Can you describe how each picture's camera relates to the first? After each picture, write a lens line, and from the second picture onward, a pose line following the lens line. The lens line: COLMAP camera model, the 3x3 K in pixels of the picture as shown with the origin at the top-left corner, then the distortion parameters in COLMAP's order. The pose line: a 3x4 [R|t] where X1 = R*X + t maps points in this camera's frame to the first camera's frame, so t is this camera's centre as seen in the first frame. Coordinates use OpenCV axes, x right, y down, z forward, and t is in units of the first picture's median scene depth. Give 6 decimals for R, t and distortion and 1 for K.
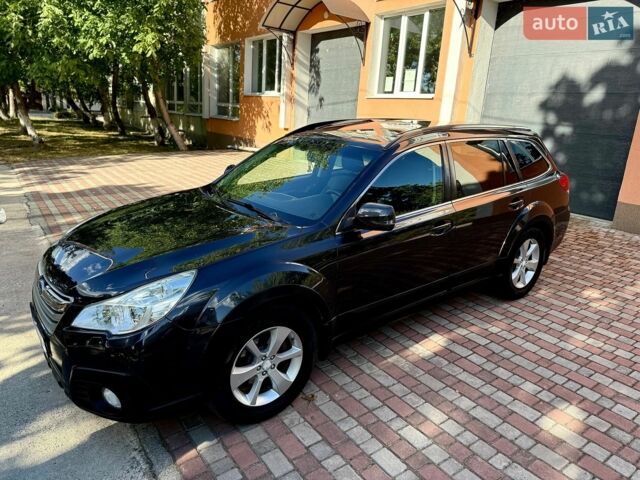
lens RADIAL K [[462.5, 0, 320.0], [0, 462.5, 240.0], [0, 0, 1]] dist [-0.001169, -0.002575]
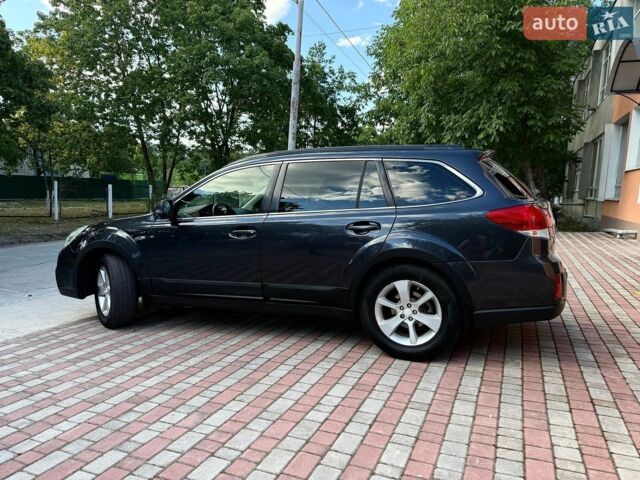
lens RADIAL K [[462.1, 0, 320.0], [0, 462.1, 240.0], [0, 0, 1]] dist [-0.002700, -0.003326]
pose [[0.520547, 0.069168, -0.851027, 1.029392], [-0.230933, 0.970971, -0.062339, 0.013680], [0.822010, 0.228981, 0.521409, 0.444347]]
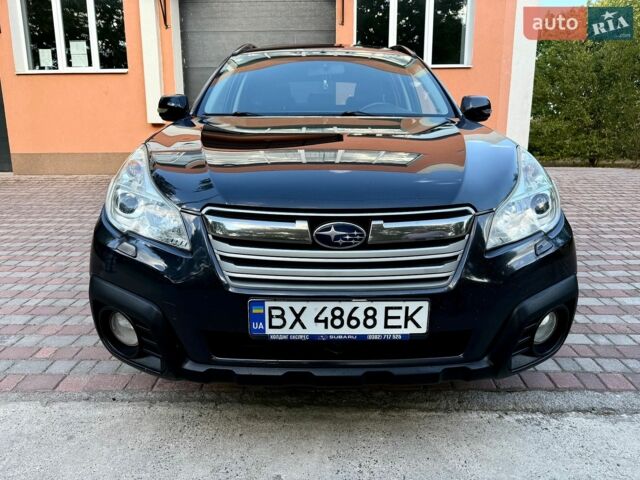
lens RADIAL K [[462.1, 0, 320.0], [0, 462.1, 240.0], [0, 0, 1]] dist [-0.002700, -0.003326]
pose [[0.584361, -0.227487, 0.778956, -0.625678], [0.255026, 0.962751, 0.089846, 0.035156], [-0.770379, 0.146152, 0.620609, 0.438369]]
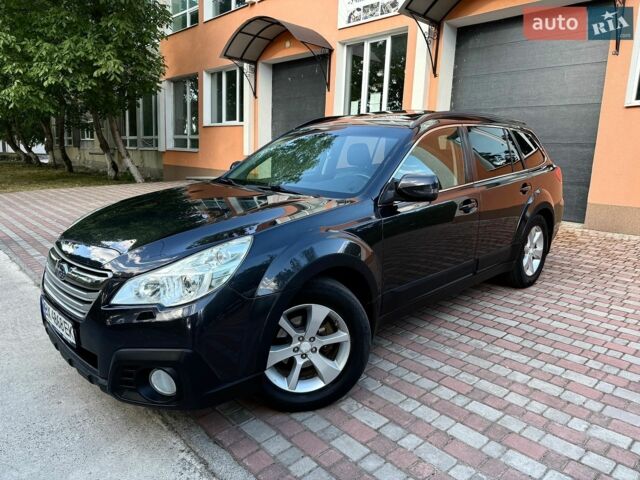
lens RADIAL K [[462.1, 0, 320.0], [0, 462.1, 240.0], [0, 0, 1]] dist [-0.002700, -0.003326]
pose [[0.992280, -0.044144, 0.115897, -0.134826], [0.054300, 0.994815, -0.085990, 0.089500], [-0.111500, 0.091620, 0.989532, 0.049676]]
